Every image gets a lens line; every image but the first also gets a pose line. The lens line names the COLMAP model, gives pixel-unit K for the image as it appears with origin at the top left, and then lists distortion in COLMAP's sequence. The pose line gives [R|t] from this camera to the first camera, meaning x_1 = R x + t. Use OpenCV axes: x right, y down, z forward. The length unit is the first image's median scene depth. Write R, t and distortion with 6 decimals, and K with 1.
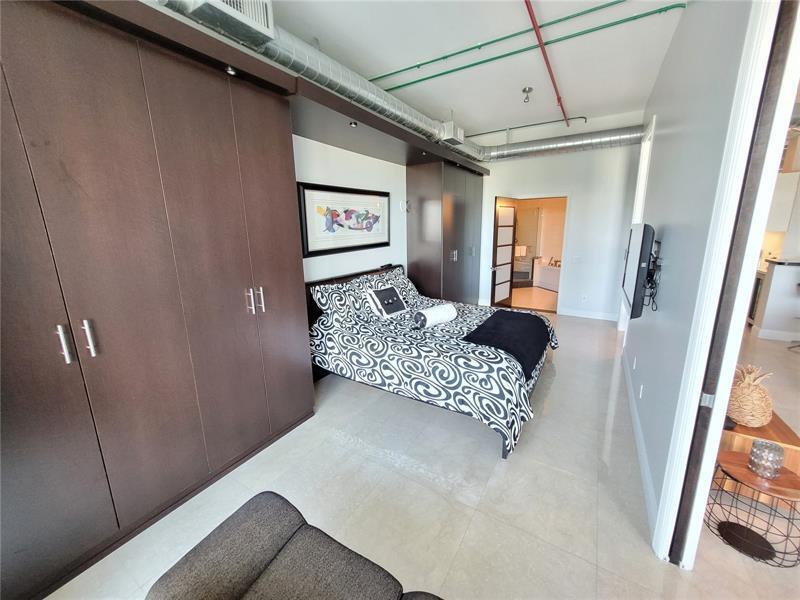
lens RADIAL K [[320.4, 0, 396.8], [0, 320.4, 299.2], [0, 0, 1]] dist [-0.000122, 0.001058]
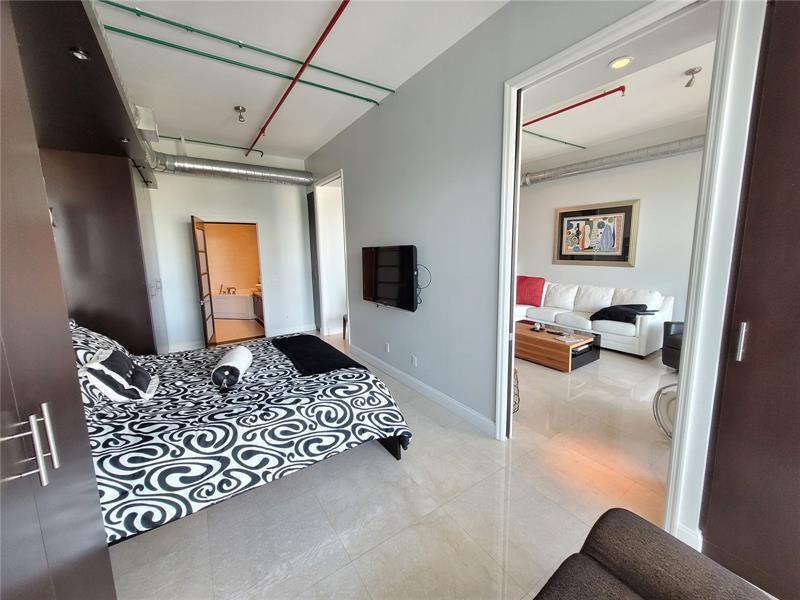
lens RADIAL K [[320.4, 0, 397.7], [0, 320.4, 296.9], [0, 0, 1]] dist [-0.000122, 0.001058]
pose [[0.389169, -0.129148, 0.912068, -0.470031], [0.217815, 0.974947, 0.045112, -0.066251], [-0.895044, 0.181105, 0.407550, 0.392483]]
